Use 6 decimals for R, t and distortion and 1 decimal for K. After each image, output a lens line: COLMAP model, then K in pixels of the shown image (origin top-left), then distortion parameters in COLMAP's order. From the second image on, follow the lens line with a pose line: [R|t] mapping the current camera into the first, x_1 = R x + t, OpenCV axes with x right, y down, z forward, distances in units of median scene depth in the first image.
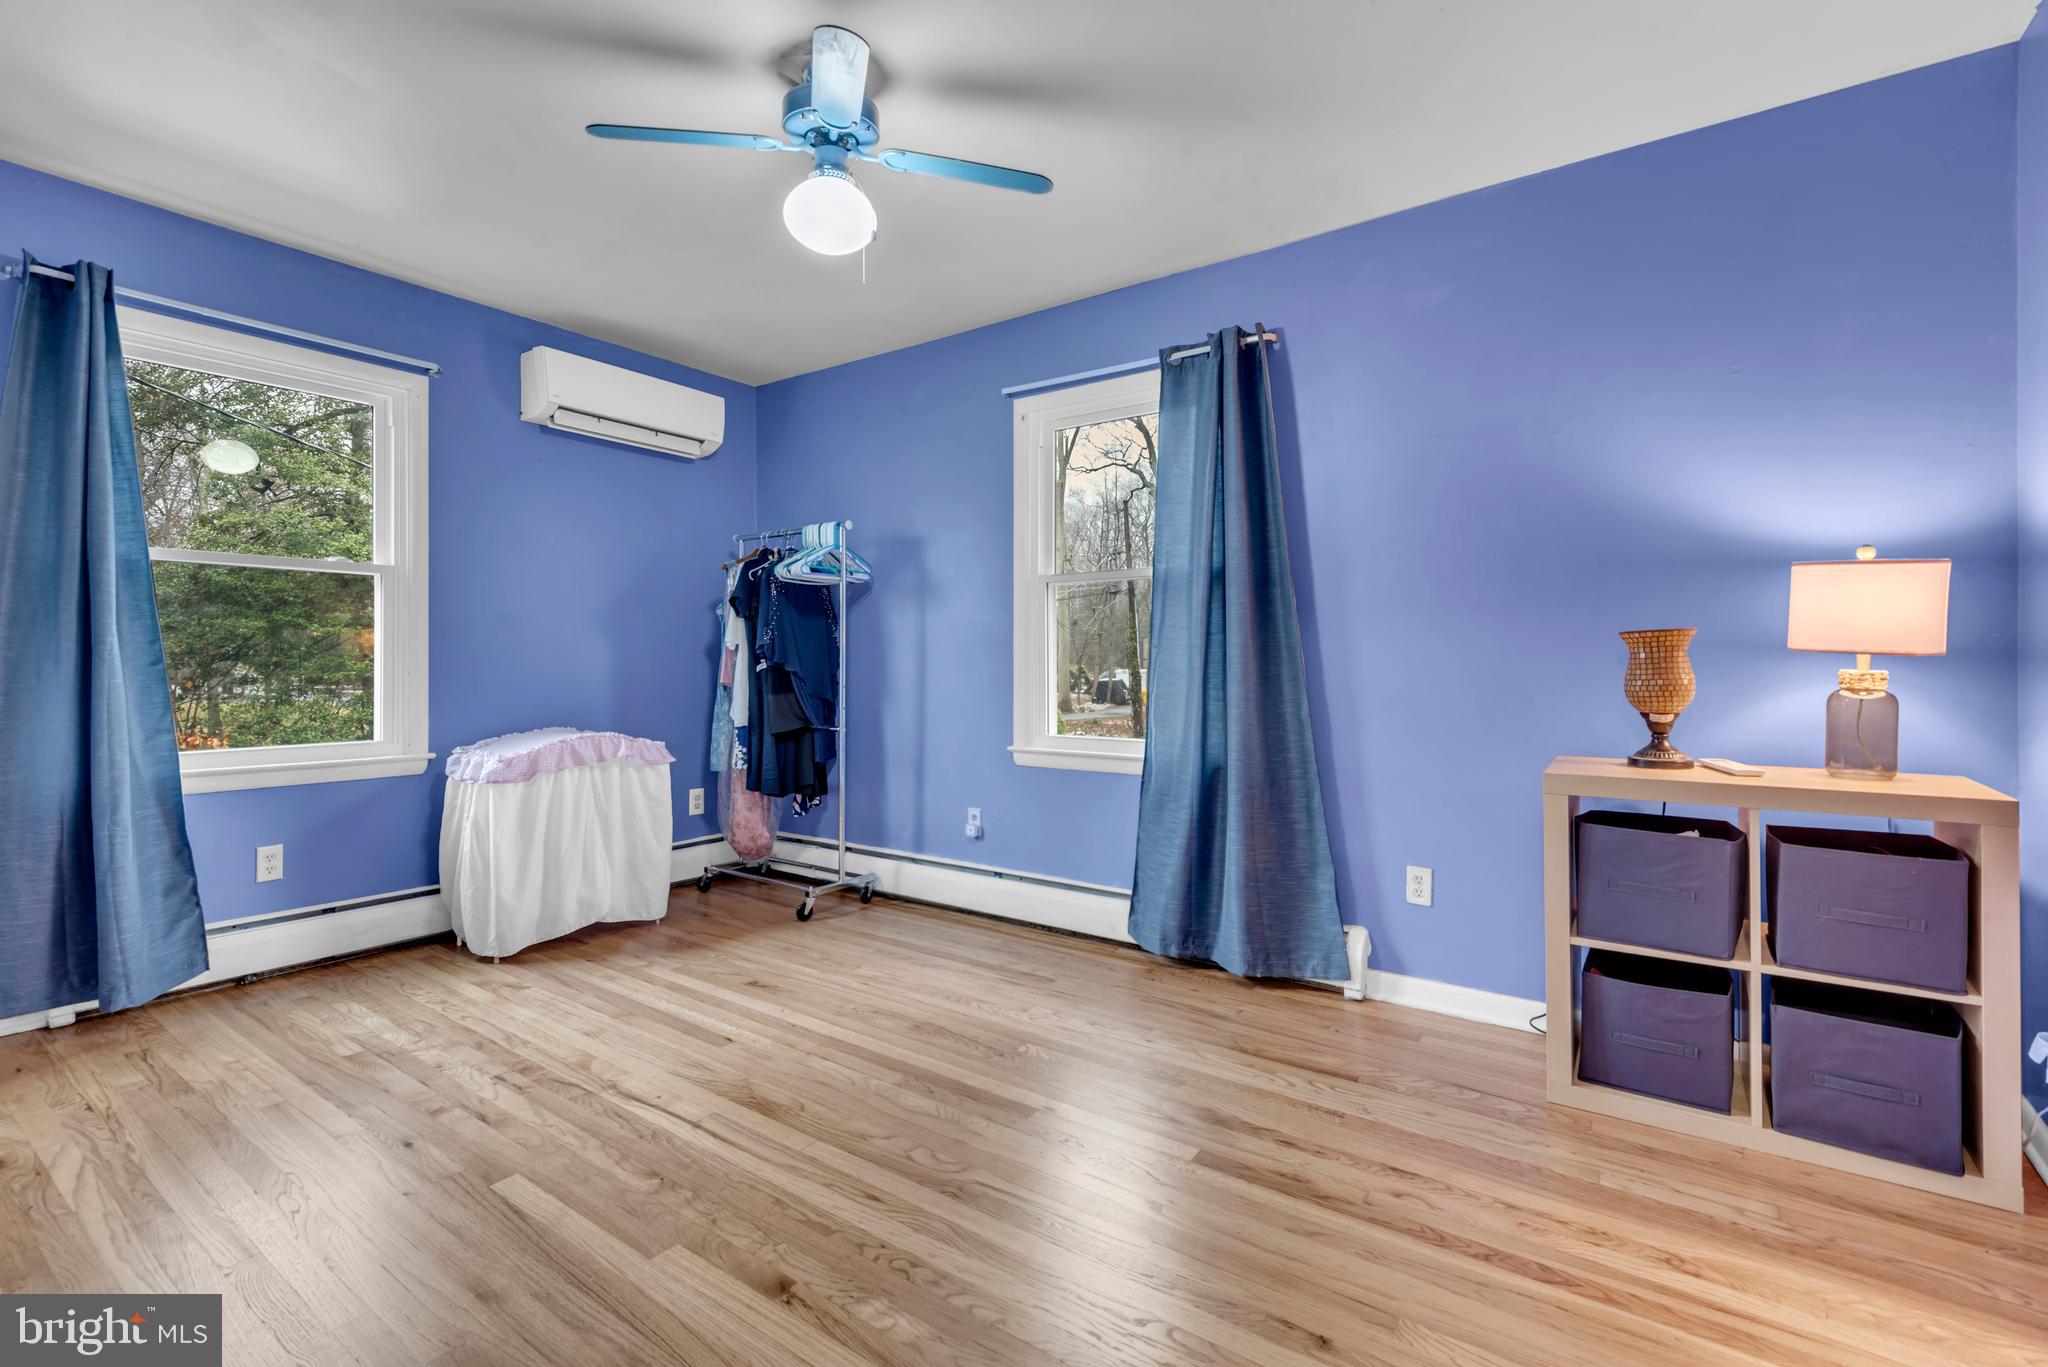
lens RADIAL K [[934.0, 0, 1006.3], [0, 934.0, 656.2], [0, 0, 1]] dist [0.013613, -0.001344]
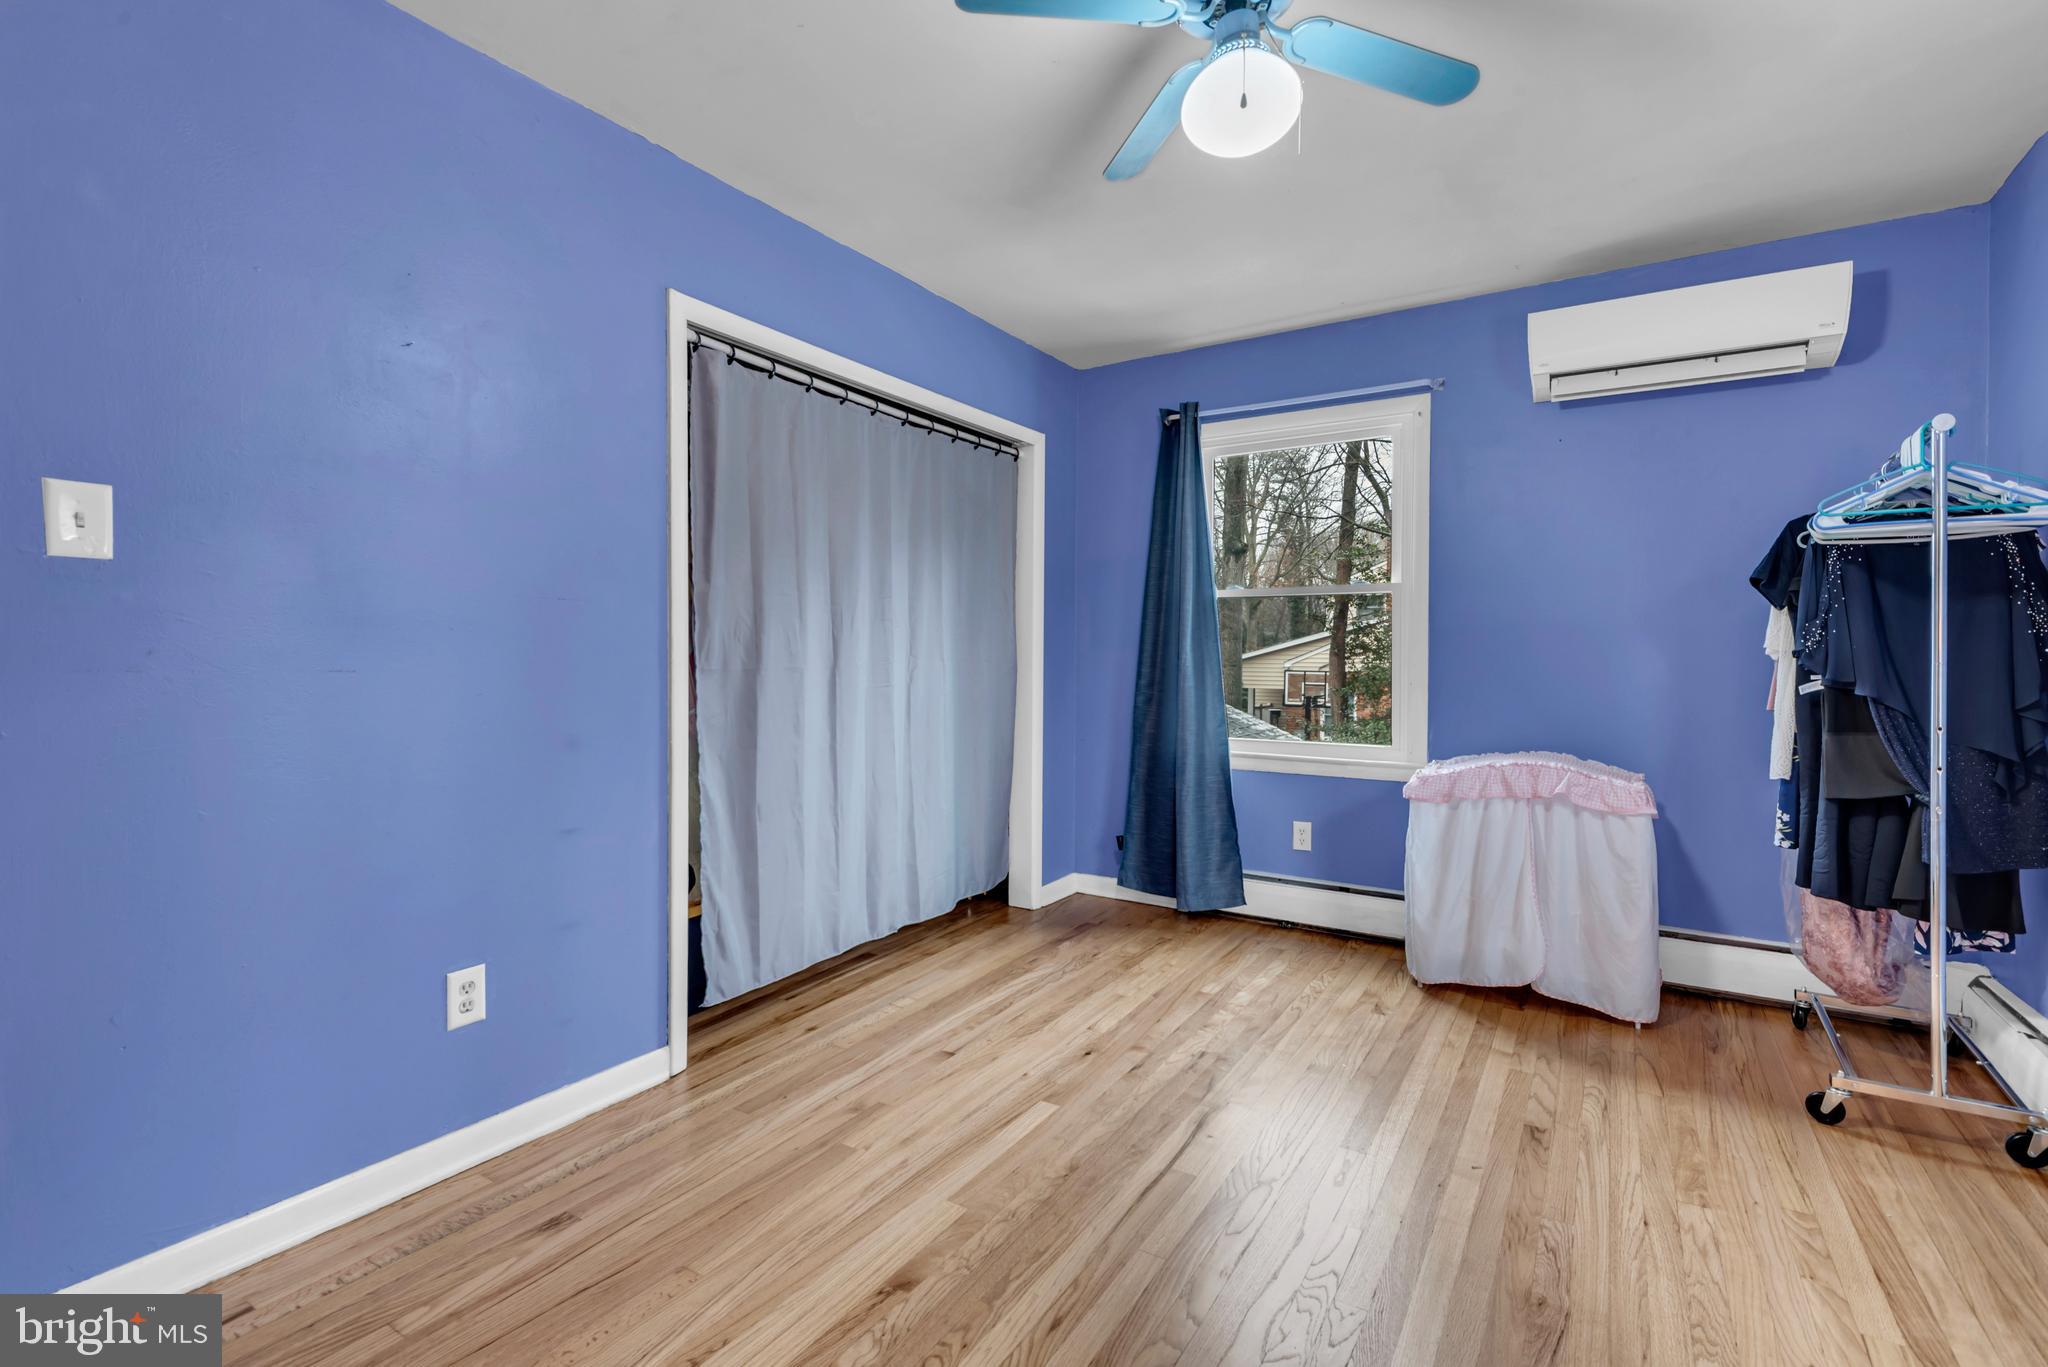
lens RADIAL K [[934.0, 0, 1011.3], [0, 934.0, 661.0], [0, 0, 1]] dist [0.013613, -0.001344]
pose [[0.057751, -0.004265, -0.998322, 0.546187], [-0.001745, 0.999989, -0.004373, -0.003410], [0.998329, 0.001995, 0.057743, 0.725934]]
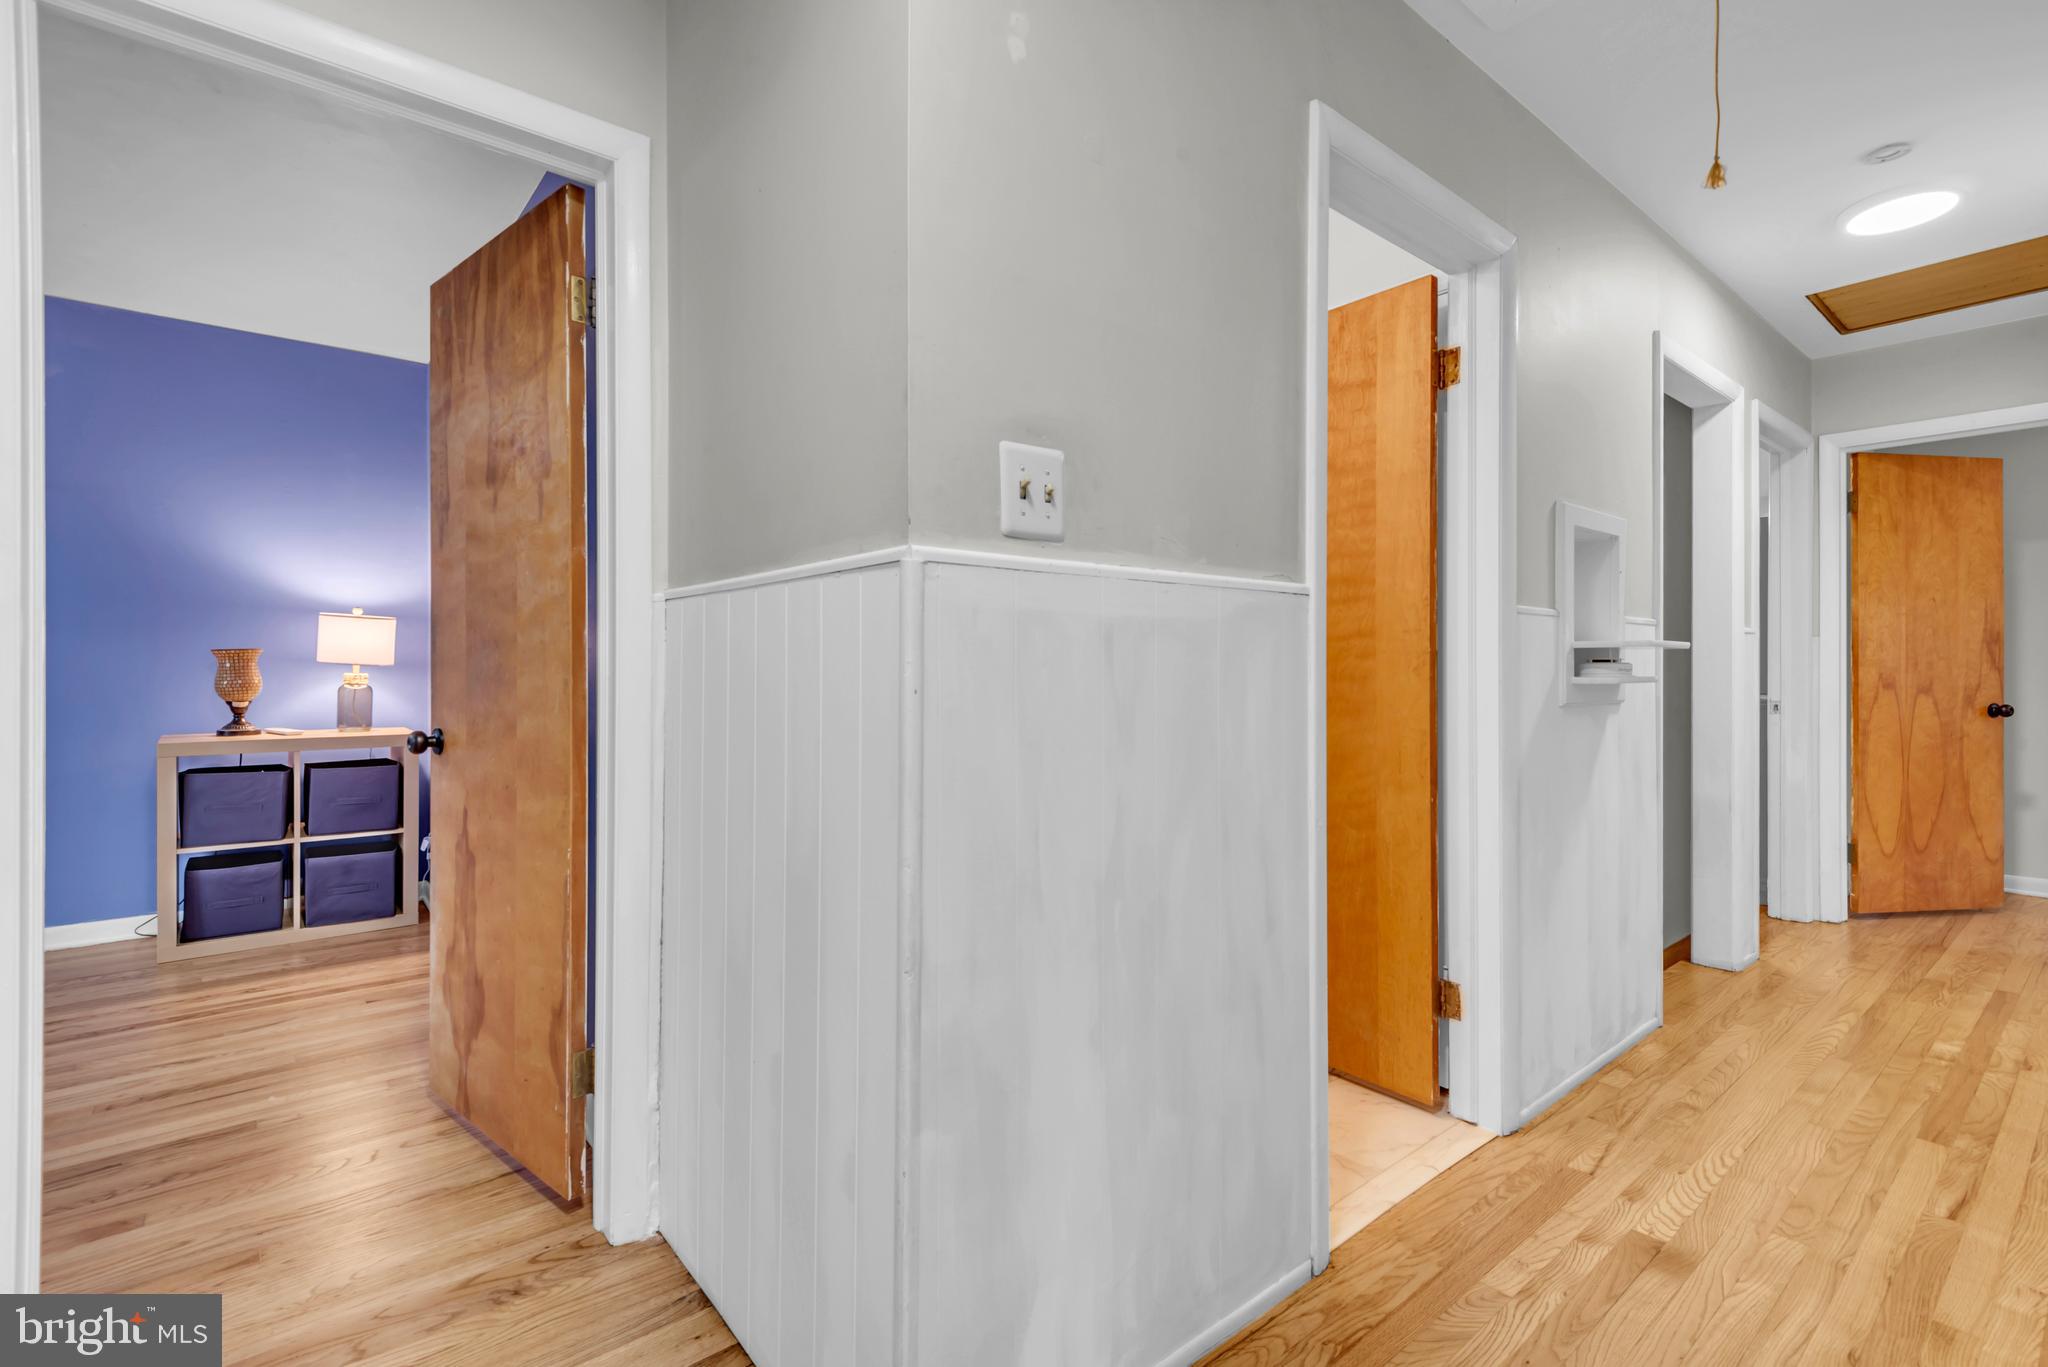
lens RADIAL K [[934.0, 0, 1031.3], [0, 934.0, 669.4], [0, 0, 1]] dist [0.013613, -0.001344]
pose [[0.235726, 0.003934, 0.971812, -0.508289], [0.000193, 0.999992, -0.004095, 0.012142], [-0.971820, 0.001152, 0.235723, -0.641227]]
